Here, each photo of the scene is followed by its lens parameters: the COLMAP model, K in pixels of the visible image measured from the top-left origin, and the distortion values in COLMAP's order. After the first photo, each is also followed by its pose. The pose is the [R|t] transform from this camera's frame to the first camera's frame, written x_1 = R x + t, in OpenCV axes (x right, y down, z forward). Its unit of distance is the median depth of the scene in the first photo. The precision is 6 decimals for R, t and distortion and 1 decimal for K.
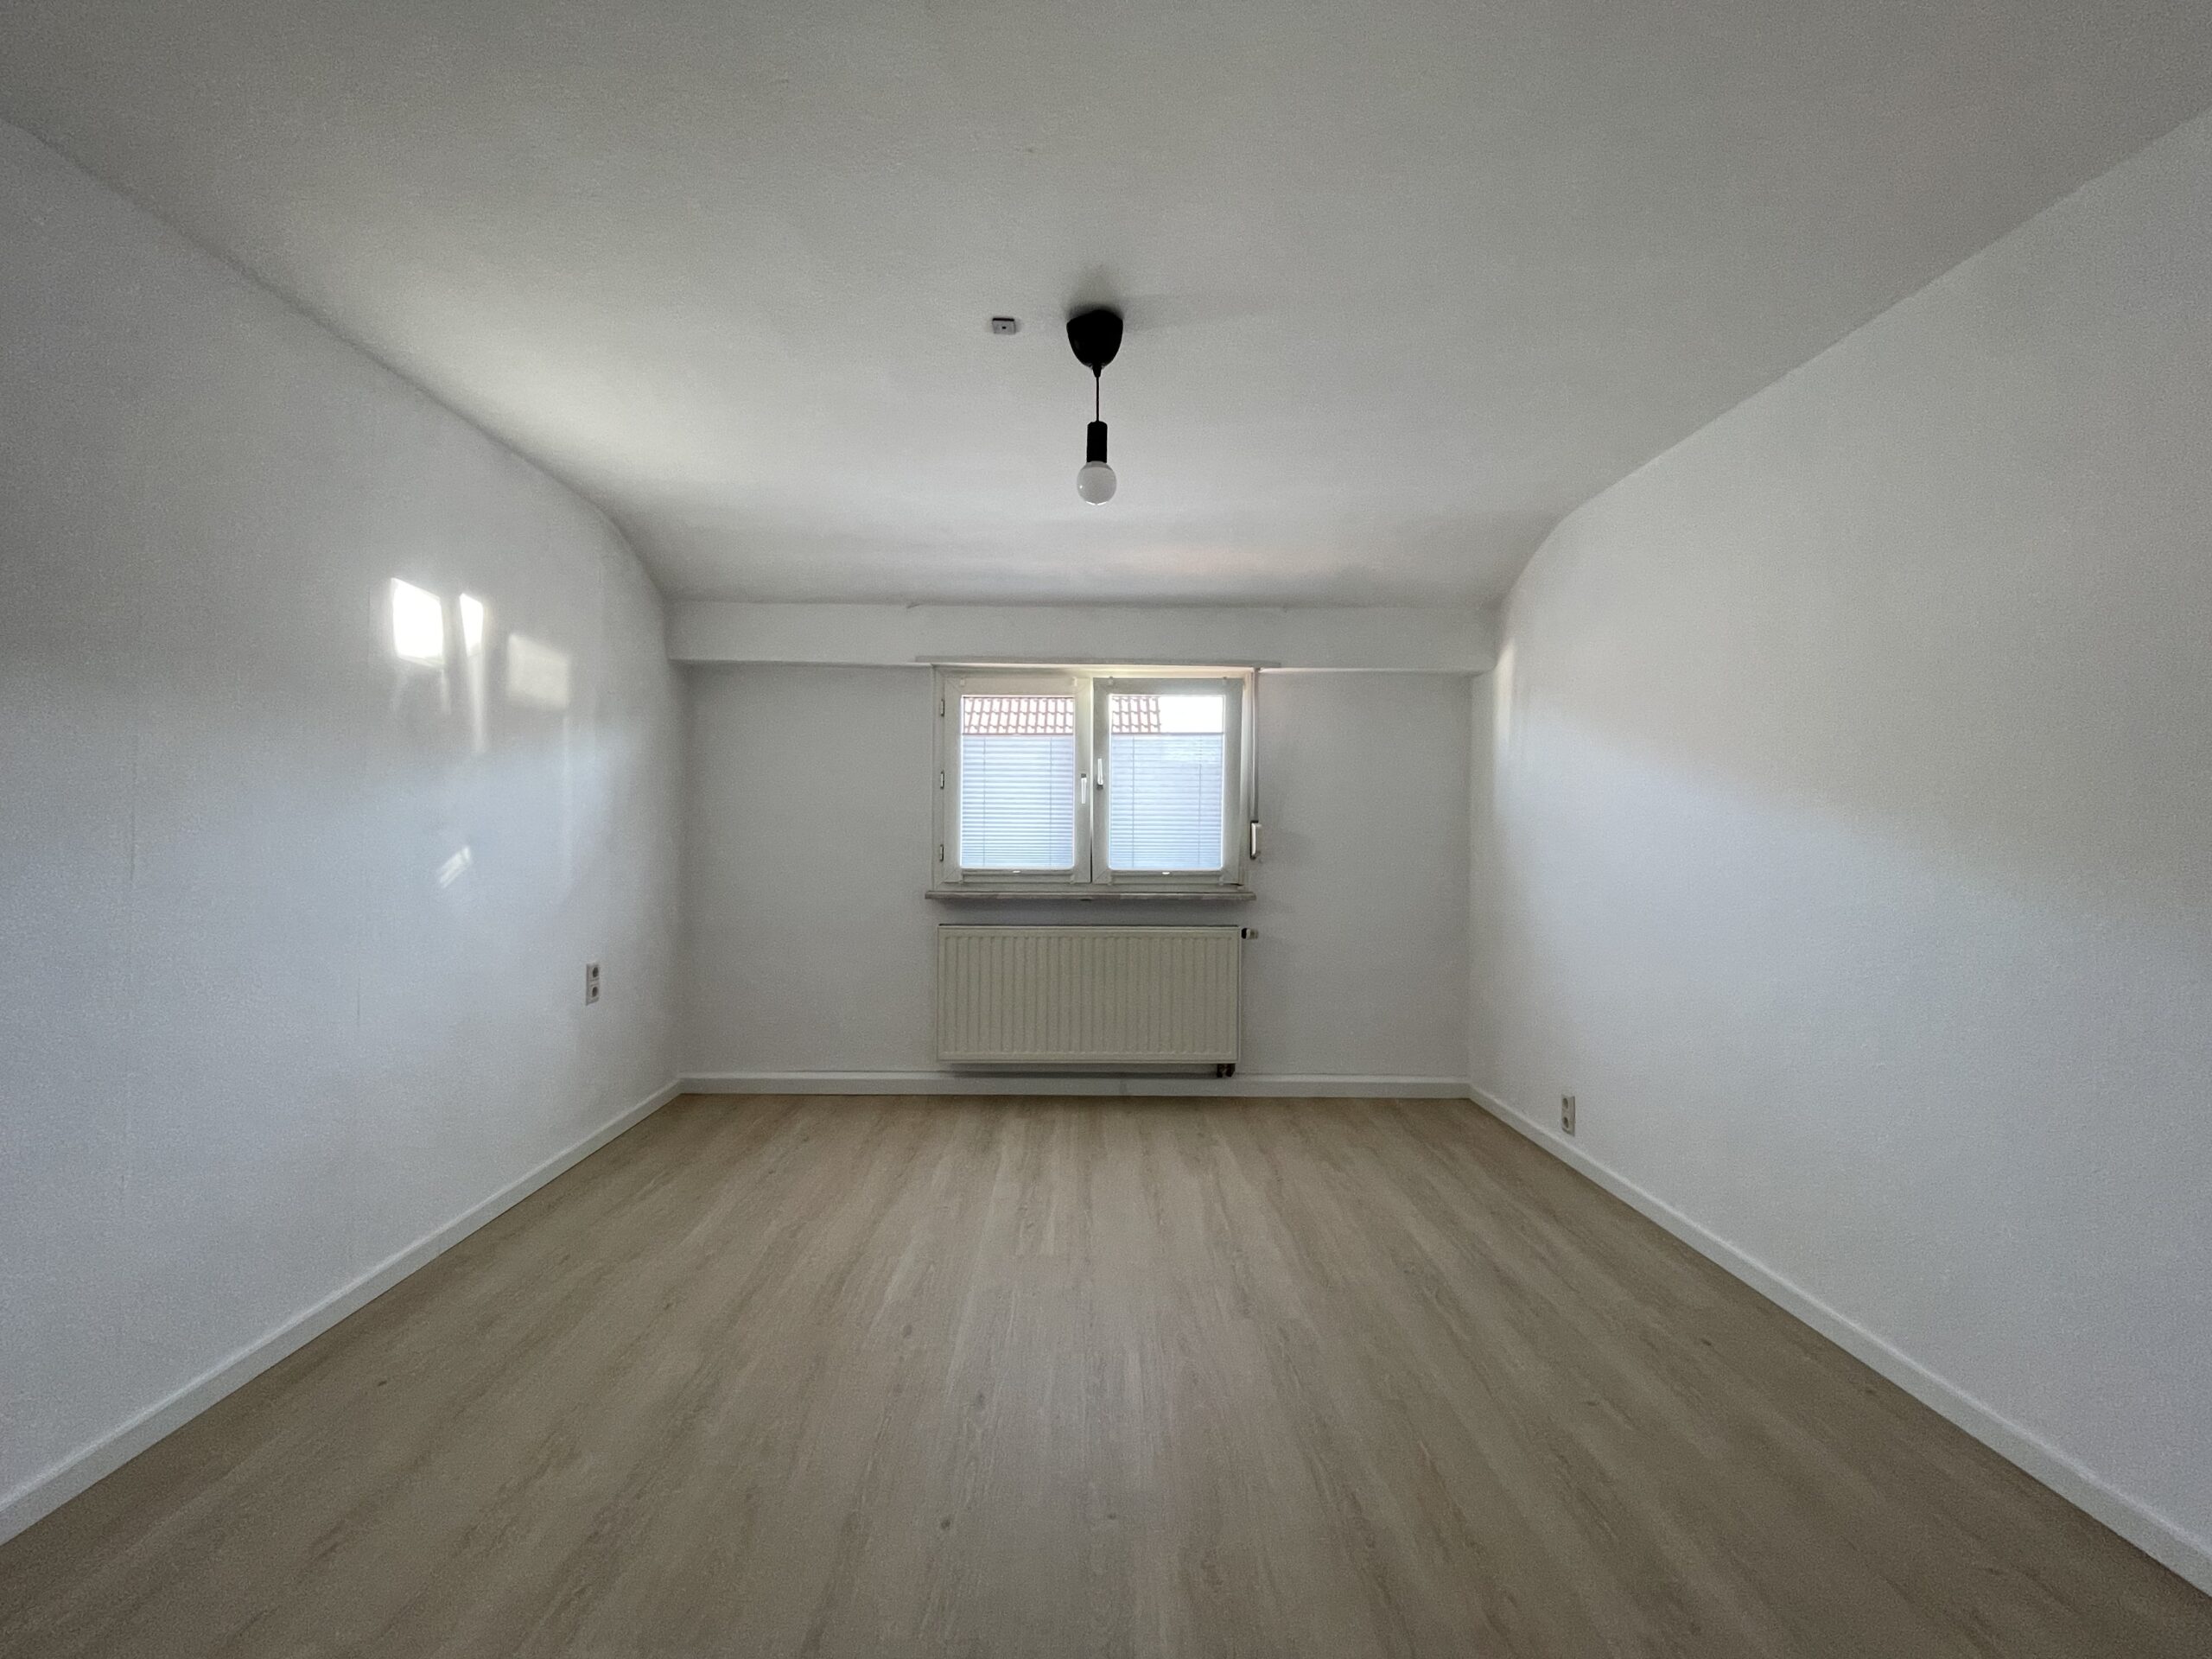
lens RADIAL K [[894.5, 0, 1107.9], [0, 894.5, 822.6], [0, 0, 1]] dist [-0.001221, -0.000529]
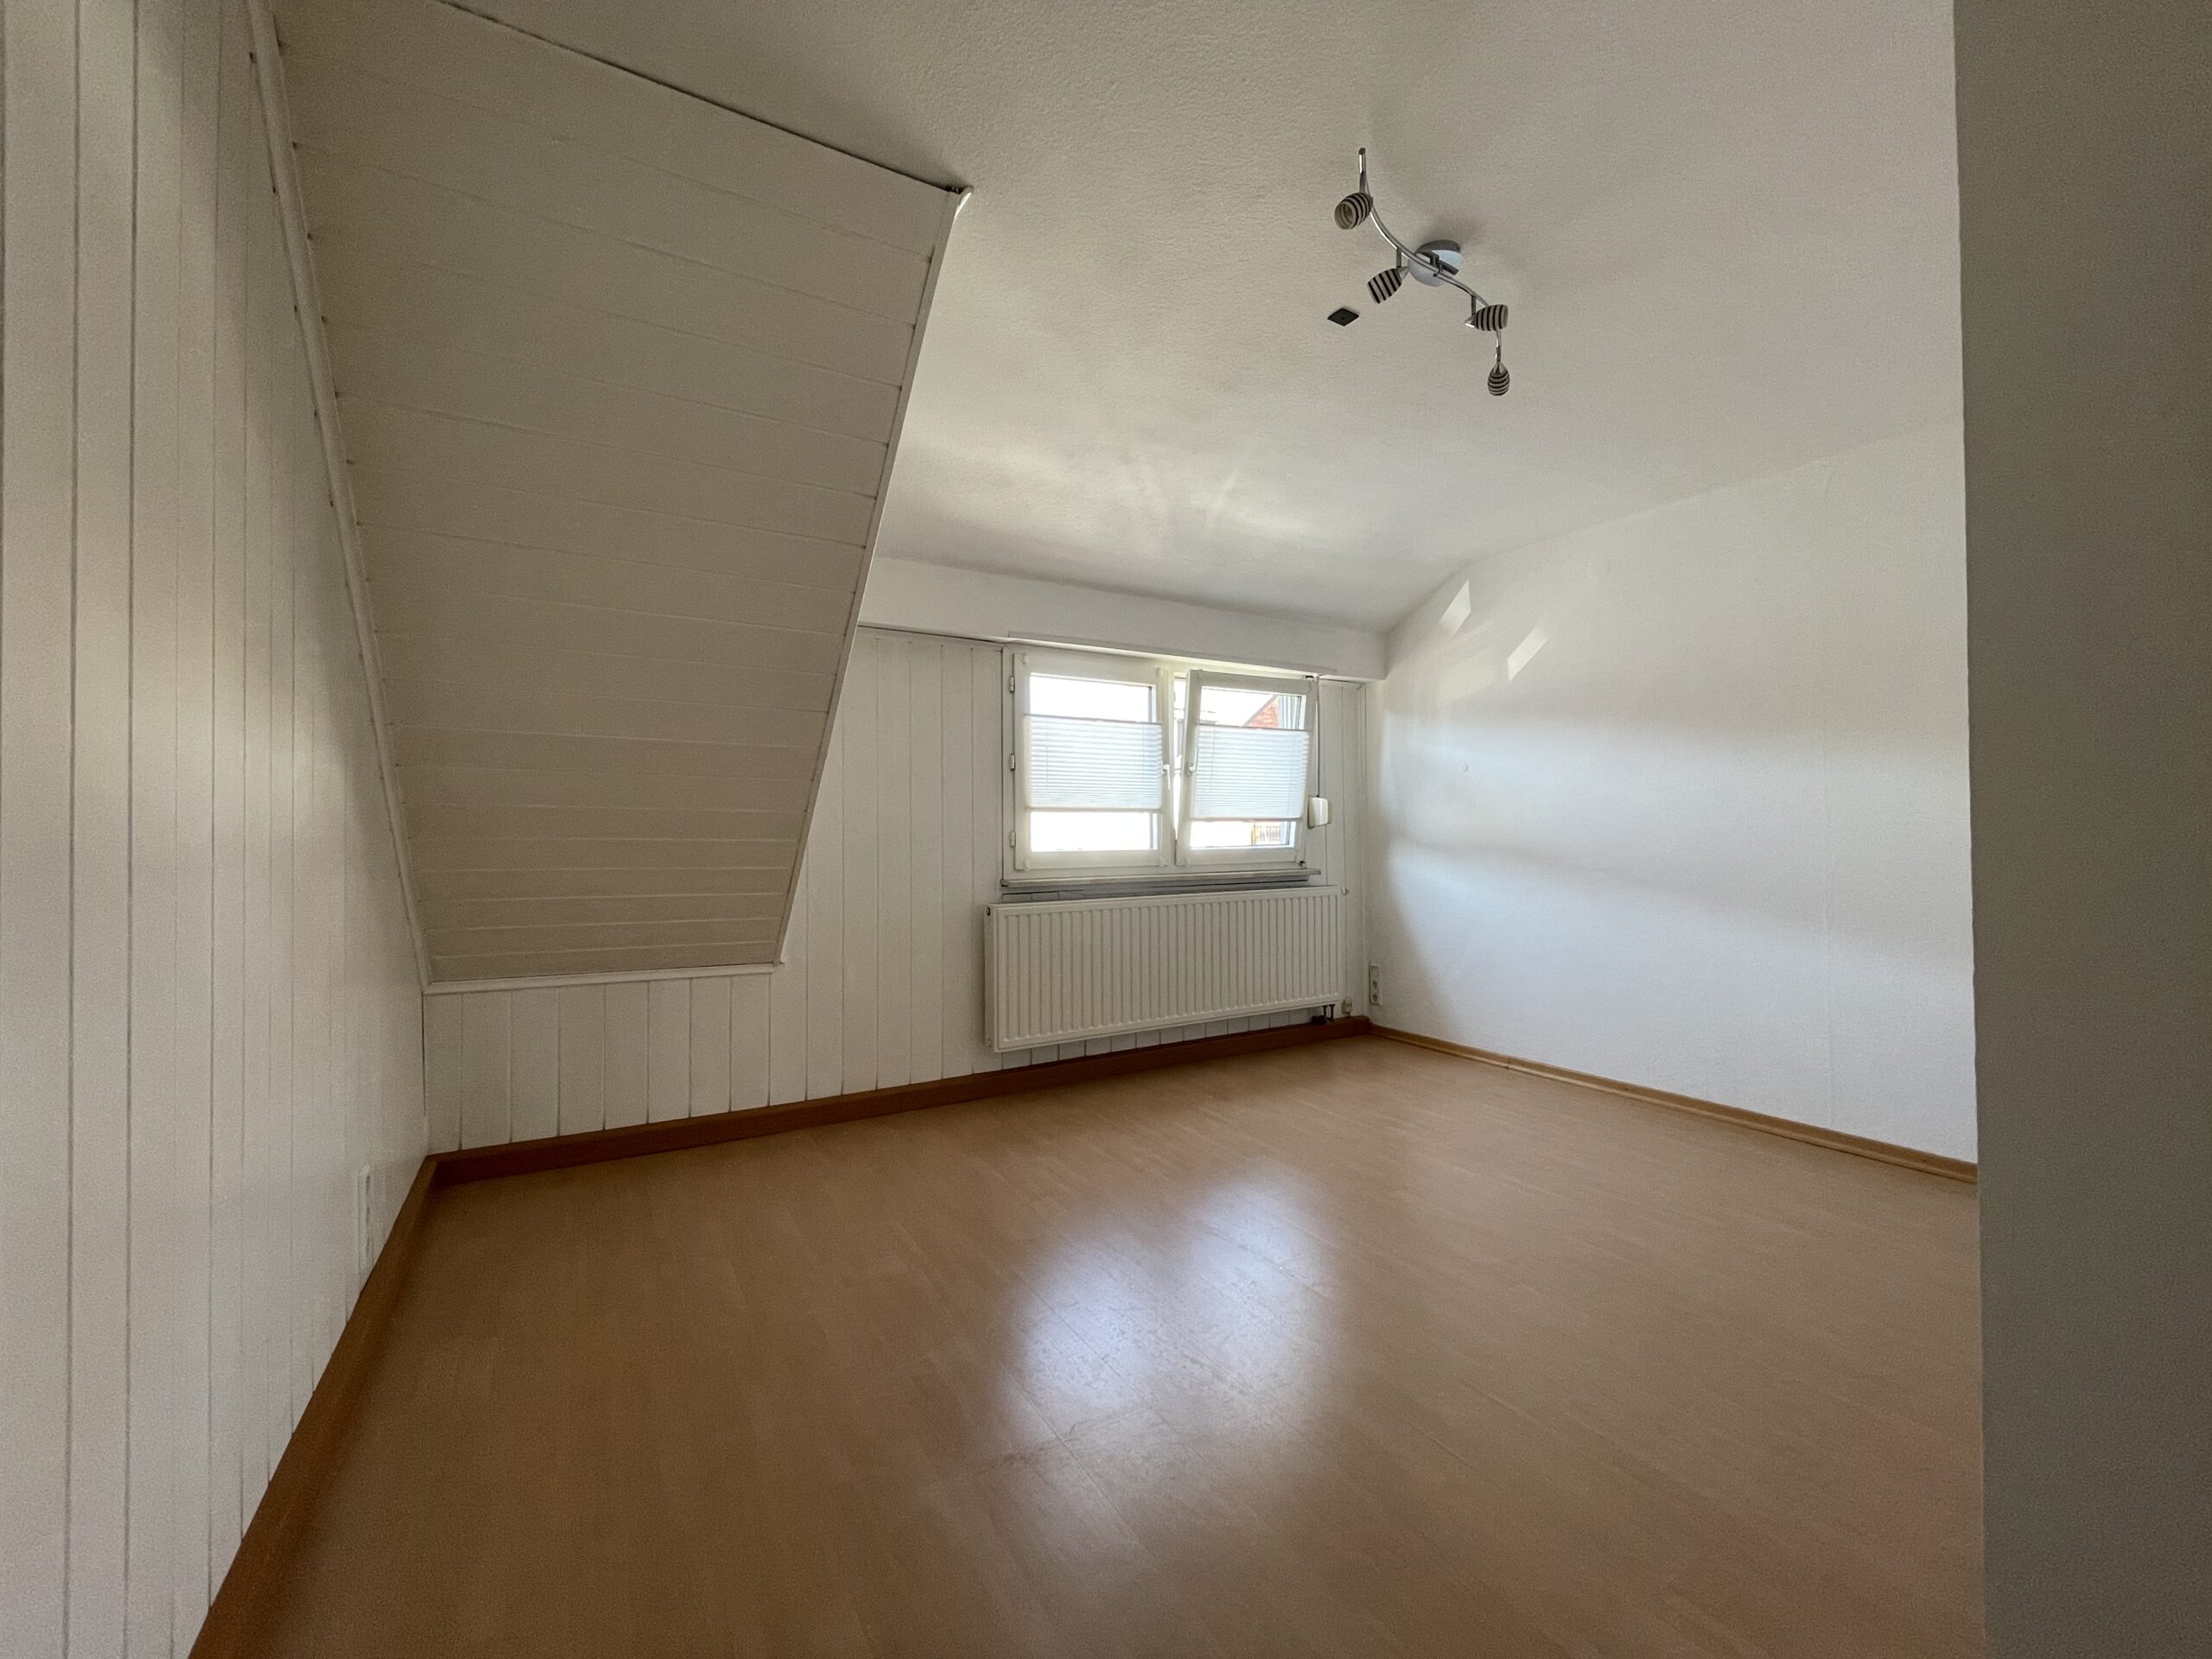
lens RADIAL K [[894.5, 0, 1109.7], [0, 894.5, 815.9], [0, 0, 1]] dist [-0.001221, -0.000529]
pose [[0.862258, -0.004941, 0.506445, -0.673225], [-0.001913, 0.999914, 0.013012, -0.003260], [-0.506465, -0.012189, 0.862174, 0.145148]]
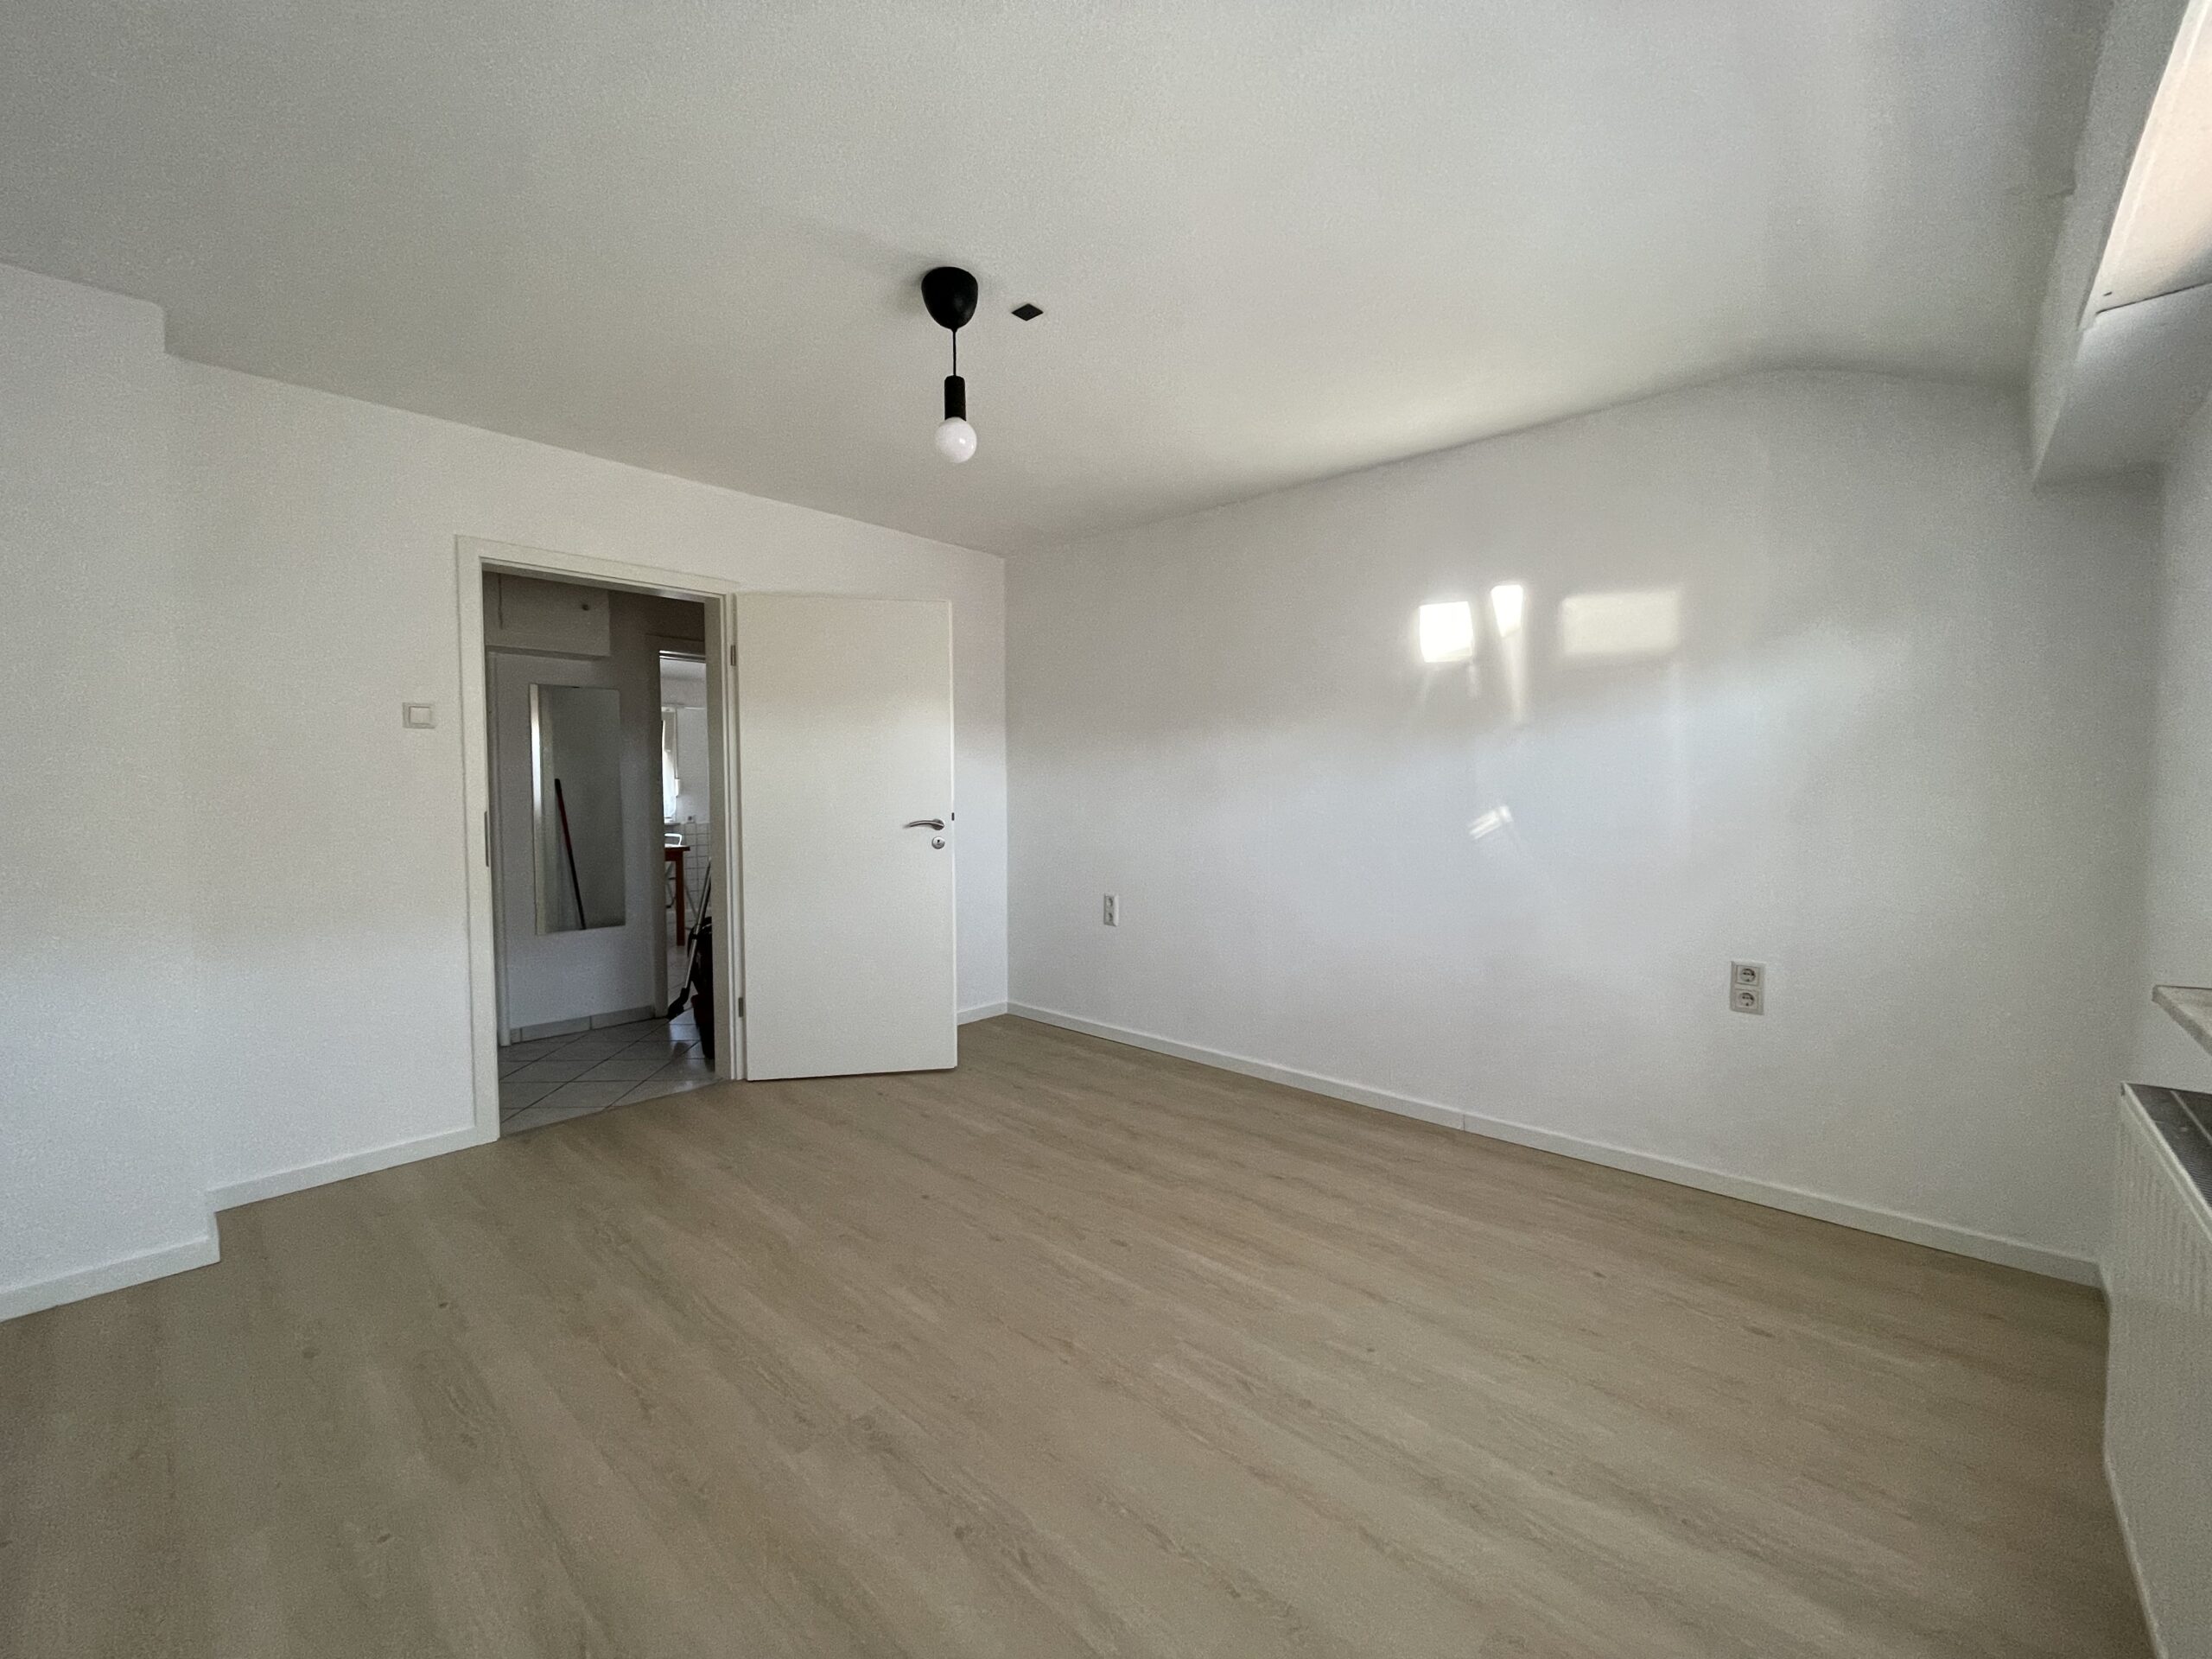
lens RADIAL K [[894.5, 0, 1102.9], [0, 894.5, 826.5], [0, 0, 1]] dist [-0.001221, -0.000529]
pose [[-0.692926, 0.031147, -0.720336, 0.337113], [0.006323, 0.999291, 0.037126, 0.005219], [0.720981, 0.021171, -0.692631, 1.019247]]
